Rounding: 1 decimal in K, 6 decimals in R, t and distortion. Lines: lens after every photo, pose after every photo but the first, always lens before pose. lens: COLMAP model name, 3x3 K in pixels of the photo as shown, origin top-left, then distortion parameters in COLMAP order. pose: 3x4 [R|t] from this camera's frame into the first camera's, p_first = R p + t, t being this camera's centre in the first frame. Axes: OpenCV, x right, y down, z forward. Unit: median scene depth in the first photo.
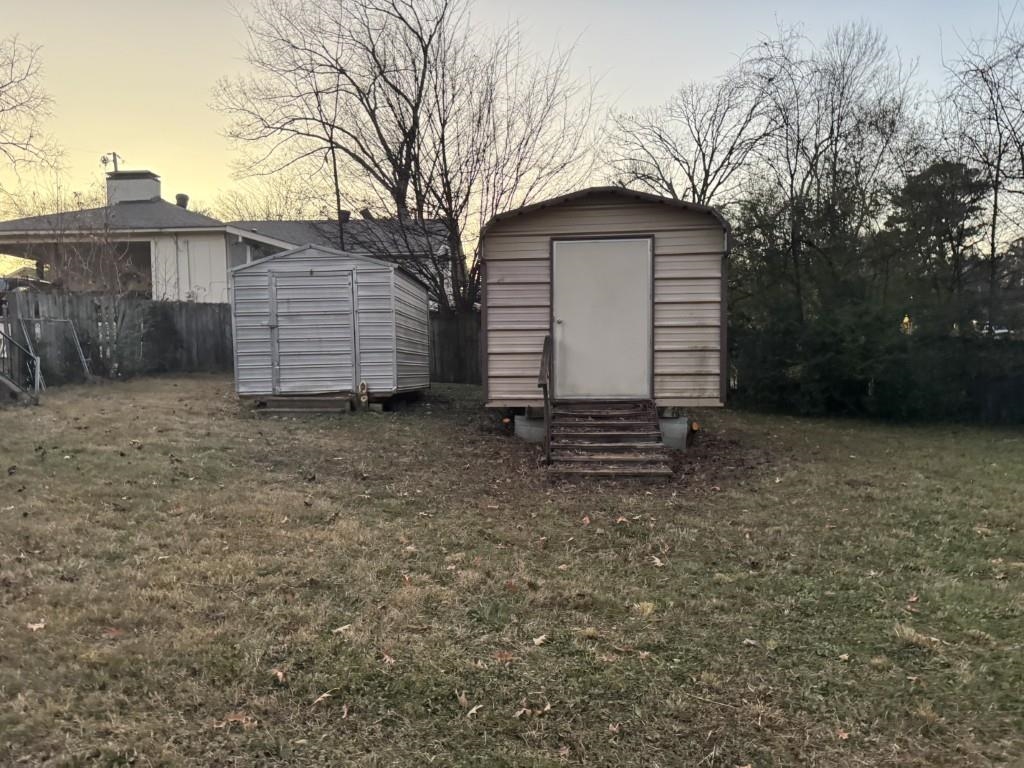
lens RADIAL K [[715.2, 0, 511.6], [0, 715.2, 385.5], [0, 0, 1]] dist [0.006178, -0.001329]
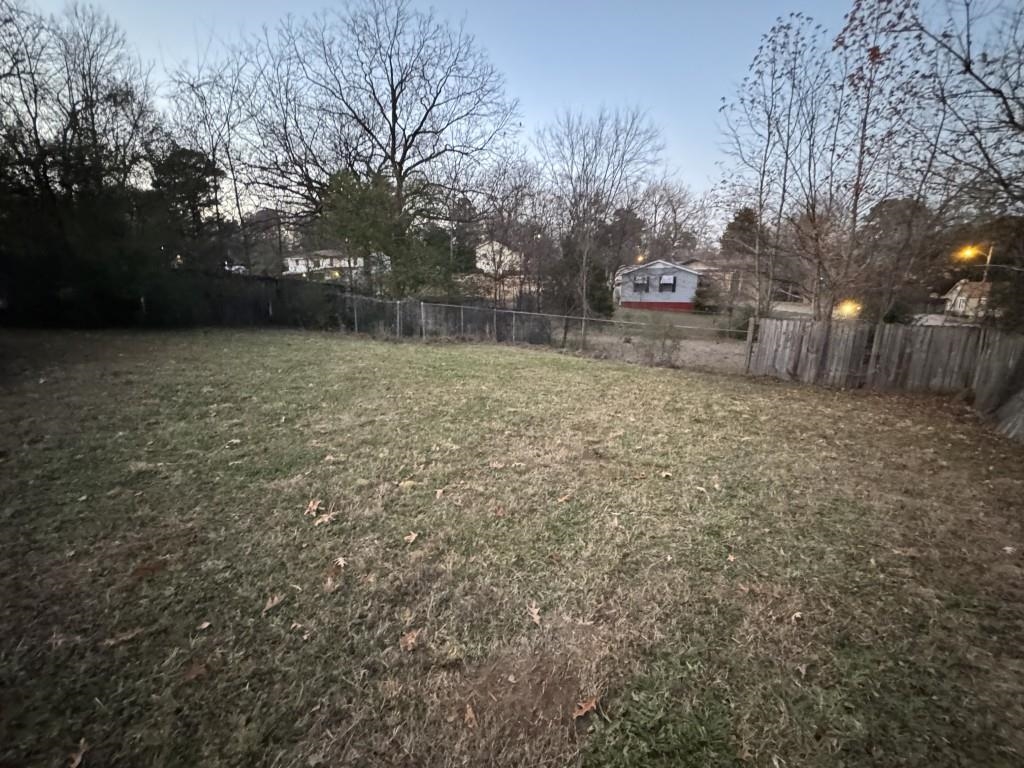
lens RADIAL K [[445.2, 0, 511.4], [0, 445.2, 383.1], [0, 0, 1]] dist [-0.001231, -0.000191]
pose [[0.462598, -0.171822, 0.869758, 0.103473], [0.021782, 0.982946, 0.182598, 0.018804], [-0.886300, -0.065524, 0.458452, -0.070018]]
